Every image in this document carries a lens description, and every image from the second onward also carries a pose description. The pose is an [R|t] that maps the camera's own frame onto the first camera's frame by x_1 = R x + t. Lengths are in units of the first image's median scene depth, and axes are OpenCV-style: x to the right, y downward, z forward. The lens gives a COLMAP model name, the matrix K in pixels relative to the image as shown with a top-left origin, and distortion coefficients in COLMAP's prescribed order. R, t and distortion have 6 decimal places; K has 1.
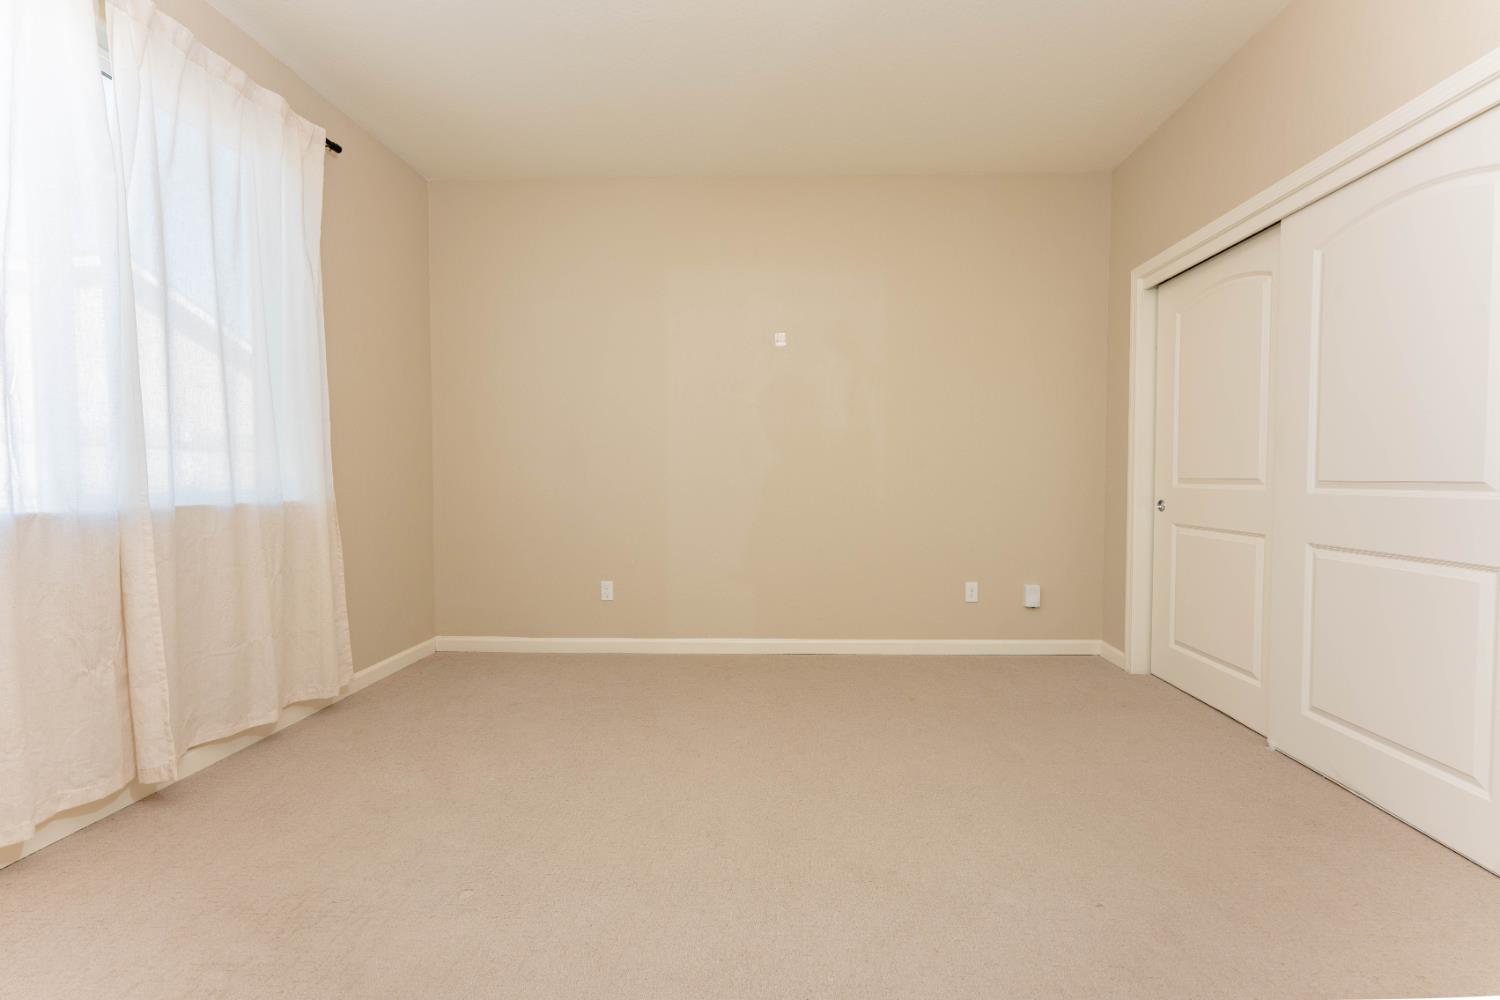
lens RADIAL K [[613.5, 0, 753.9], [0, 613.5, 495.7], [0, 0, 1]] dist [-0.000918, -0.000506]
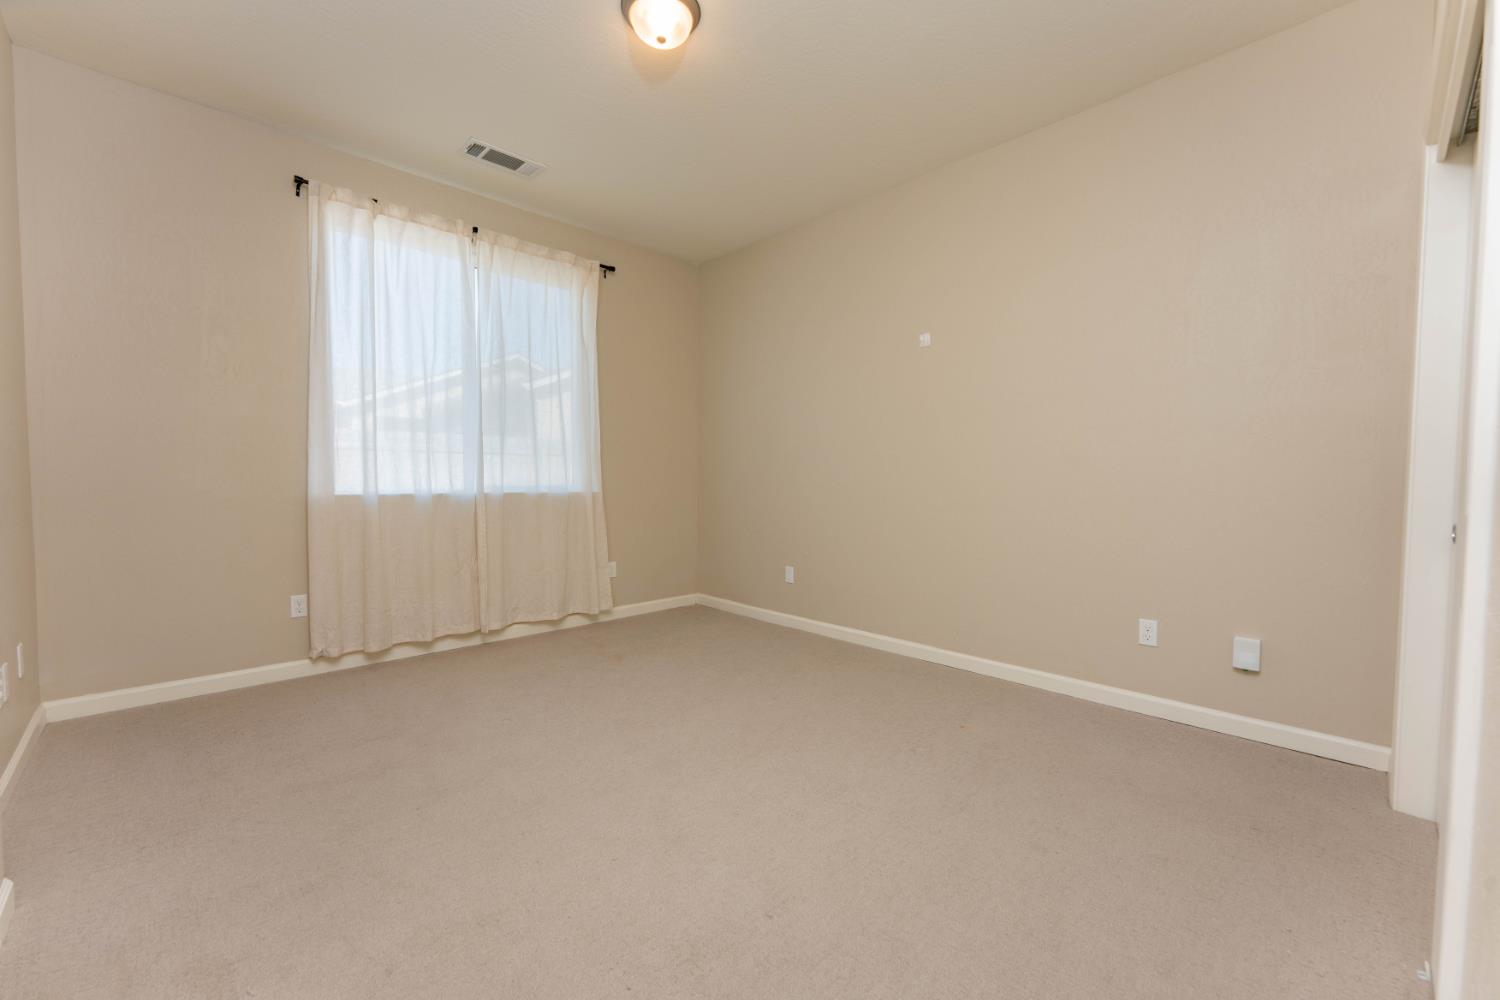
lens RADIAL K [[613.5, 0, 753.1], [0, 613.5, 500.1], [0, 0, 1]] dist [-0.000918, -0.000506]
pose [[0.707477, 0.030455, -0.706080, 0.544502], [-0.024569, 0.999527, 0.018495, -0.009142], [0.706309, 0.004263, 0.707891, 0.113748]]
